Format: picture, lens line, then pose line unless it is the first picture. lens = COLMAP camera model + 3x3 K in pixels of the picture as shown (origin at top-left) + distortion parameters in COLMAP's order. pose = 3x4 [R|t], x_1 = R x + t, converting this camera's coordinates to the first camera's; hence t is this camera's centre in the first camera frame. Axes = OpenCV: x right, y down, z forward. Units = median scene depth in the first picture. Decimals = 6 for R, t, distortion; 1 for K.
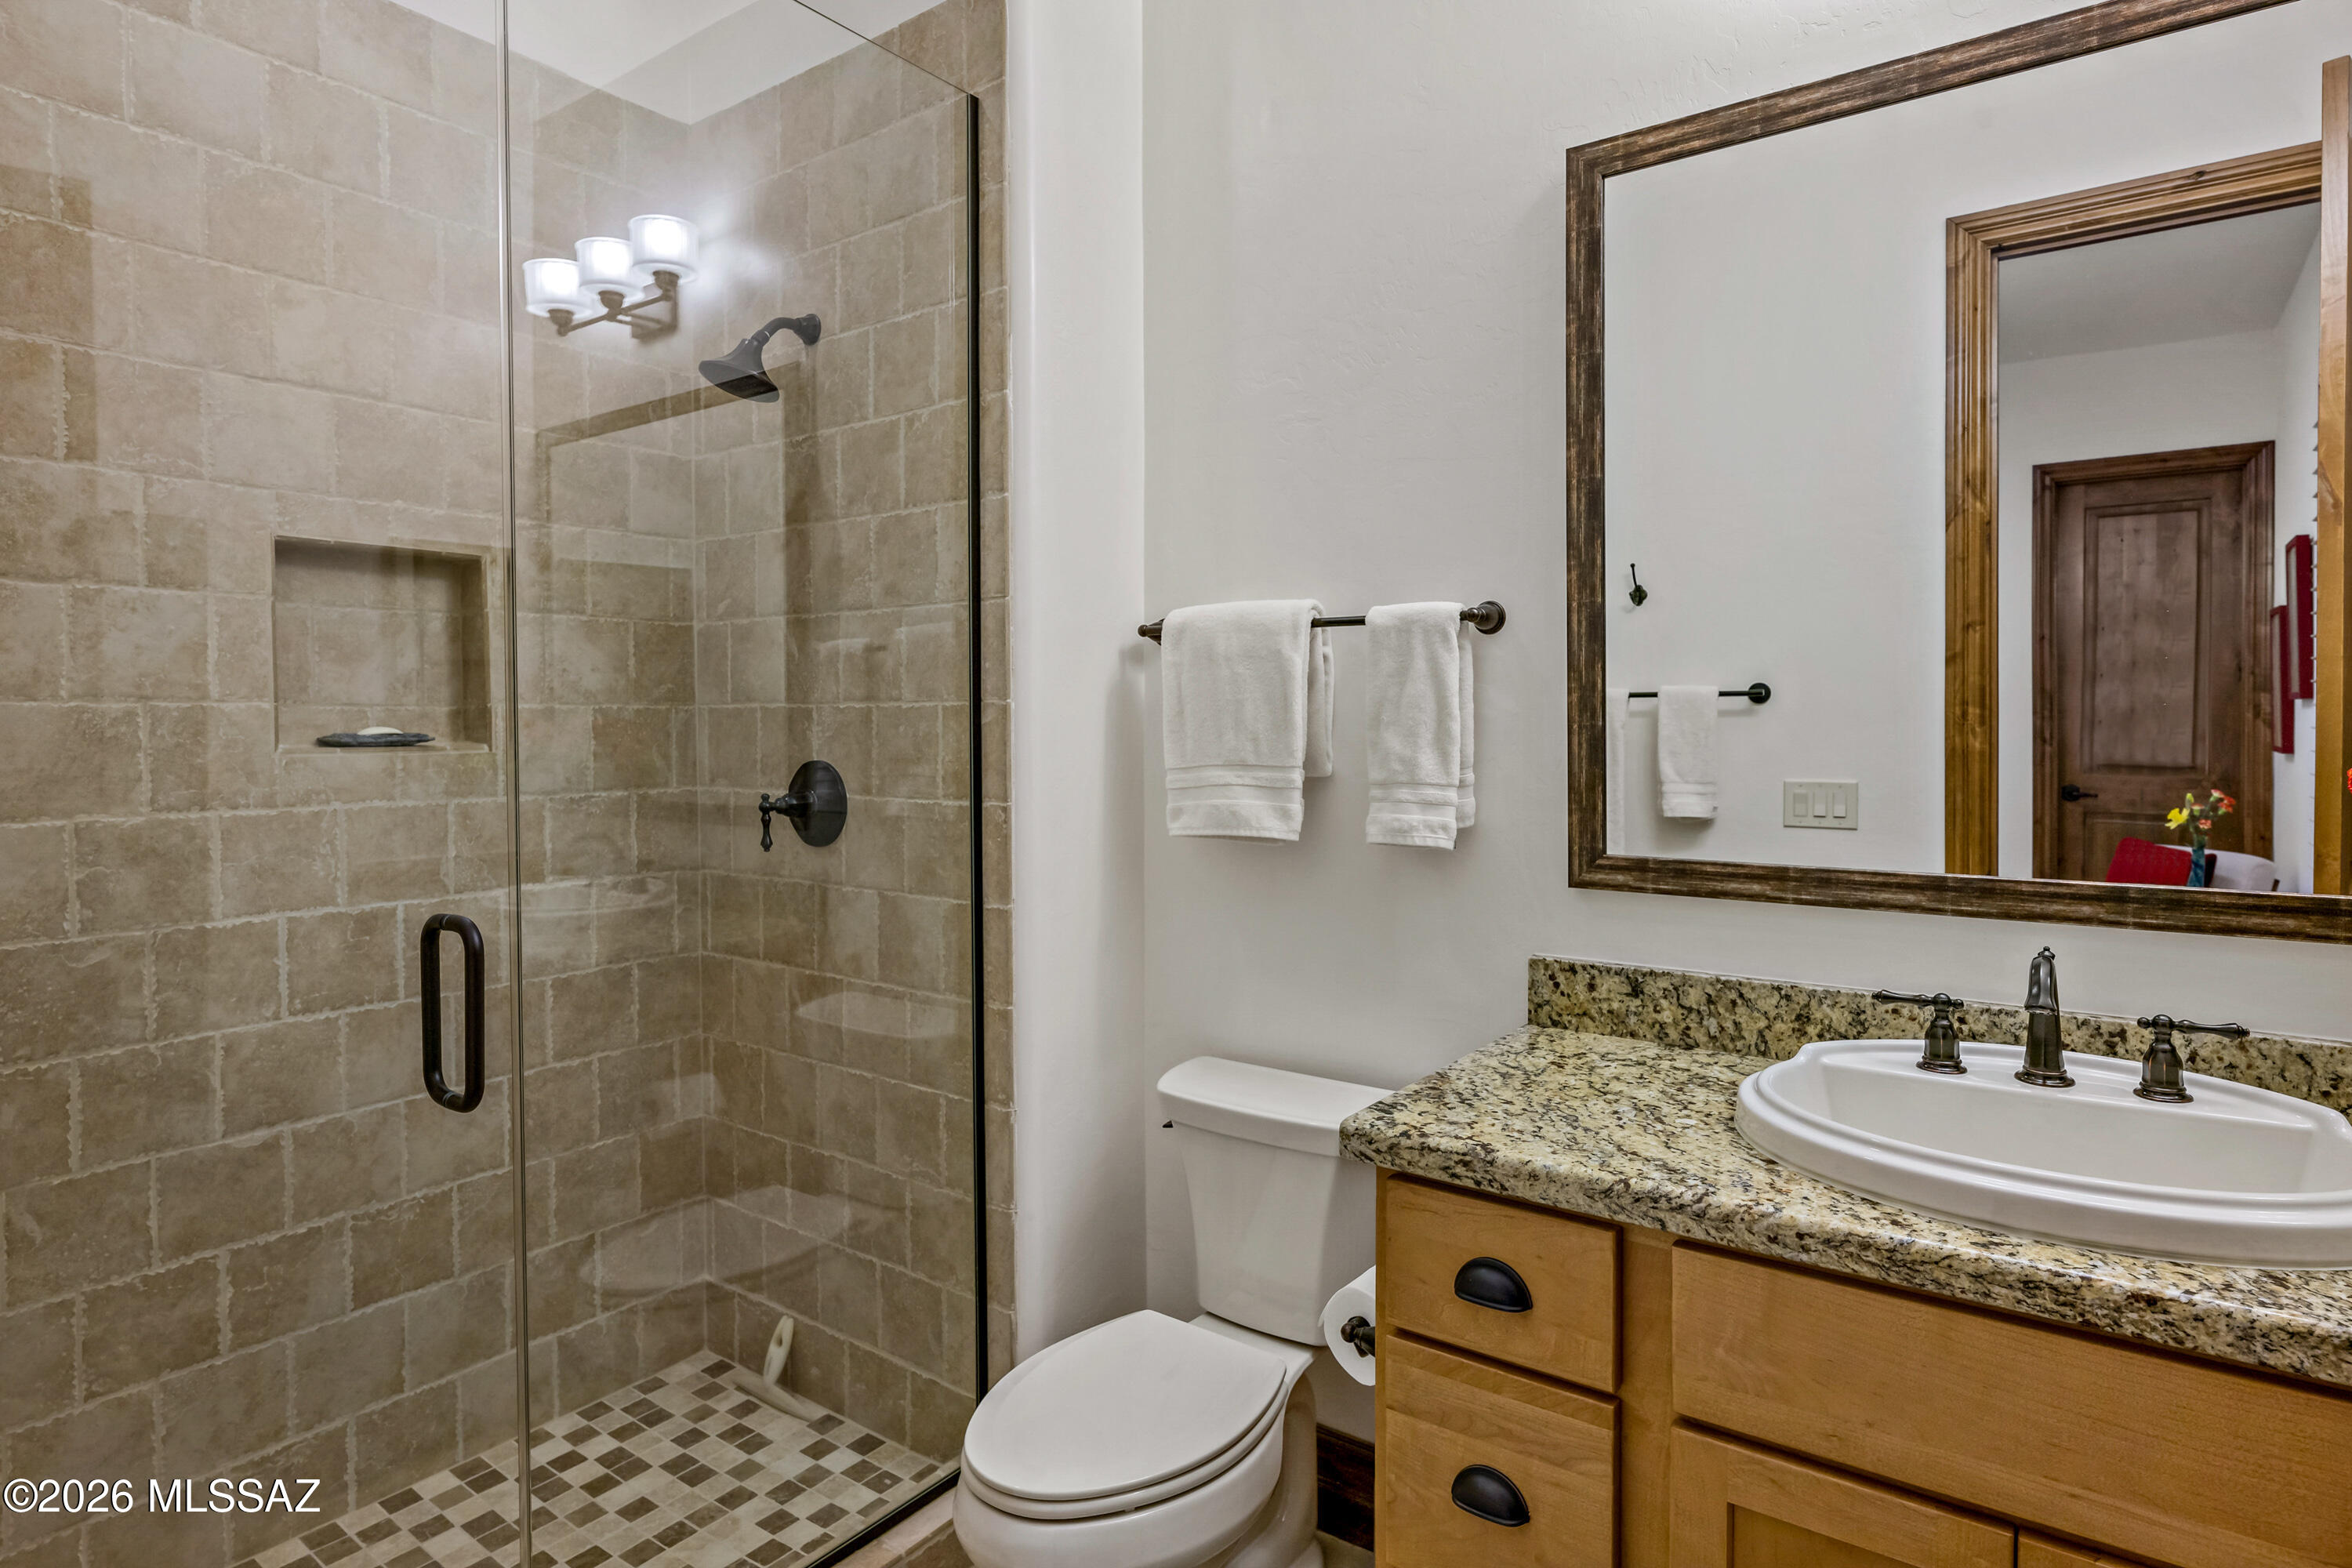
lens RADIAL K [[1229.9, 0, 1176.0], [0, 1229.9, 784.0], [0, 0, 1]] dist [0.037600, 0.000394]
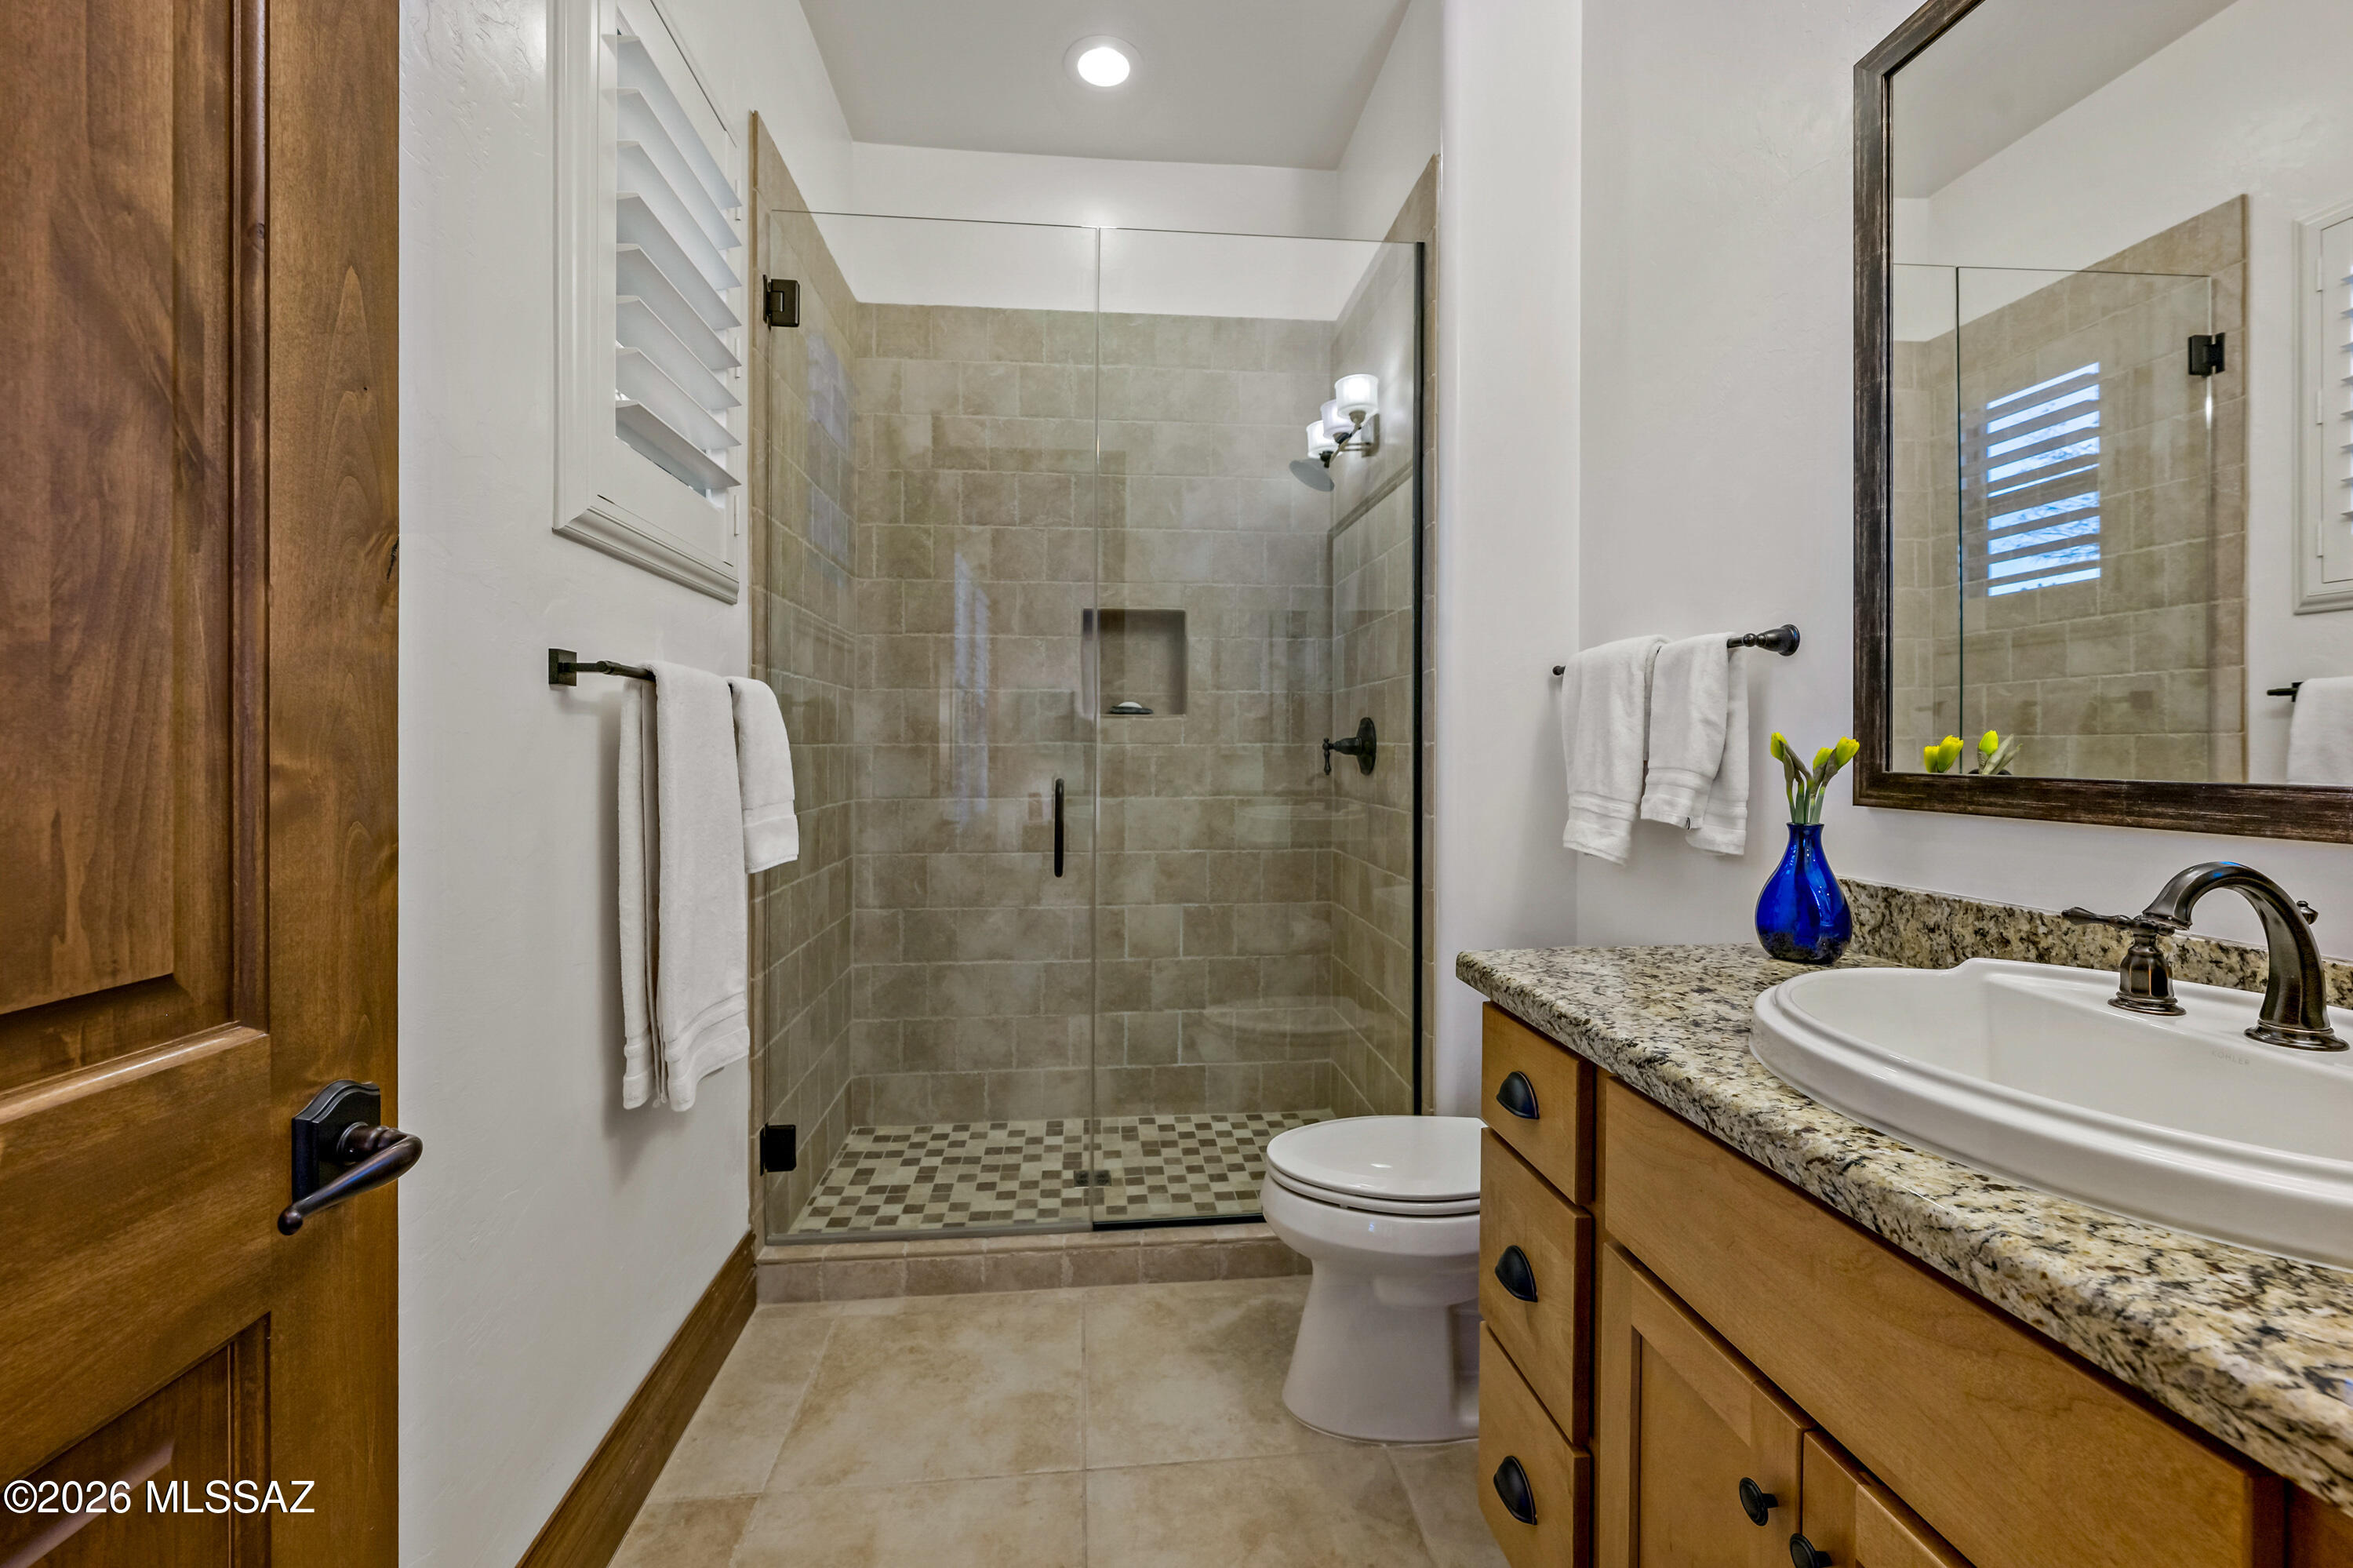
lens RADIAL K [[948.5, 0, 1175.9], [0, 948.5, 769.3], [0, 0, 1]] dist [0.000884, 0.000348]
pose [[0.651735, 0.004330, -0.758435, 0.659470], [-0.010052, 0.999945, -0.002929, 0.078668], [0.758380, 0.009533, 0.651743, 0.117237]]
